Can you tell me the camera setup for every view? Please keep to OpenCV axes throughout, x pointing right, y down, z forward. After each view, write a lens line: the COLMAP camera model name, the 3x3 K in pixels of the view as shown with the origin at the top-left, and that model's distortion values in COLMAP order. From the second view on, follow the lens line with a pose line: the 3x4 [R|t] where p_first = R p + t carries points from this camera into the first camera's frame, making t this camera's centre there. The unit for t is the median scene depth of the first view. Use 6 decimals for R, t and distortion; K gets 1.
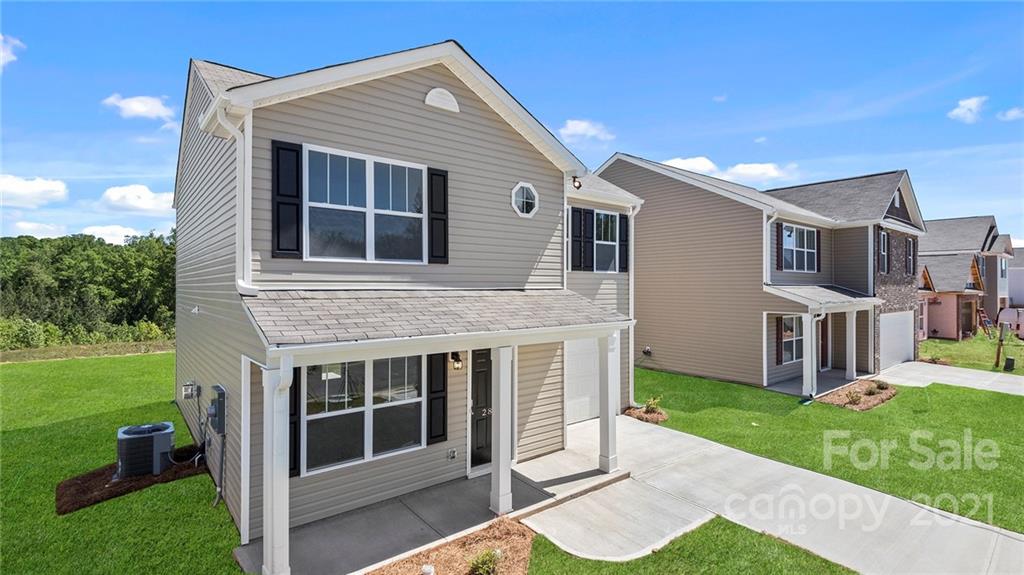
lens RADIAL K [[479.9, 0, 499.8], [0, 479.9, 286.2], [0, 0, 1]] dist [0.031459, -0.035679]
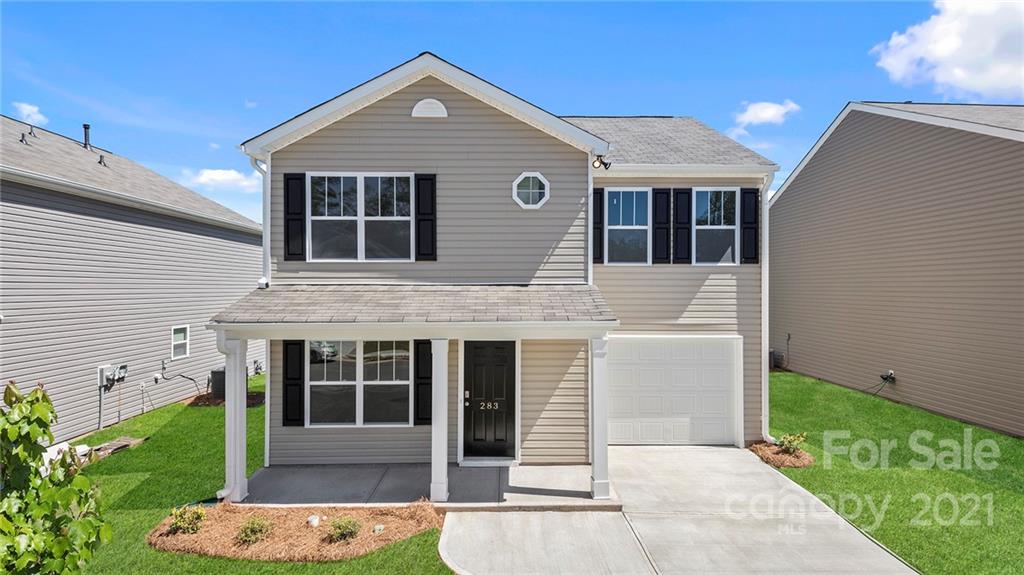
lens RADIAL K [[469.8, 0, 507.8], [0, 469.8, 290.8], [0, 0, 1]] dist [0.035195, -0.033207]
pose [[0.791866, -0.000560, -0.610694, 0.665017], [0.002050, 0.999996, 0.001741, 0.019254], [0.610691, -0.002631, 0.791864, 0.266717]]
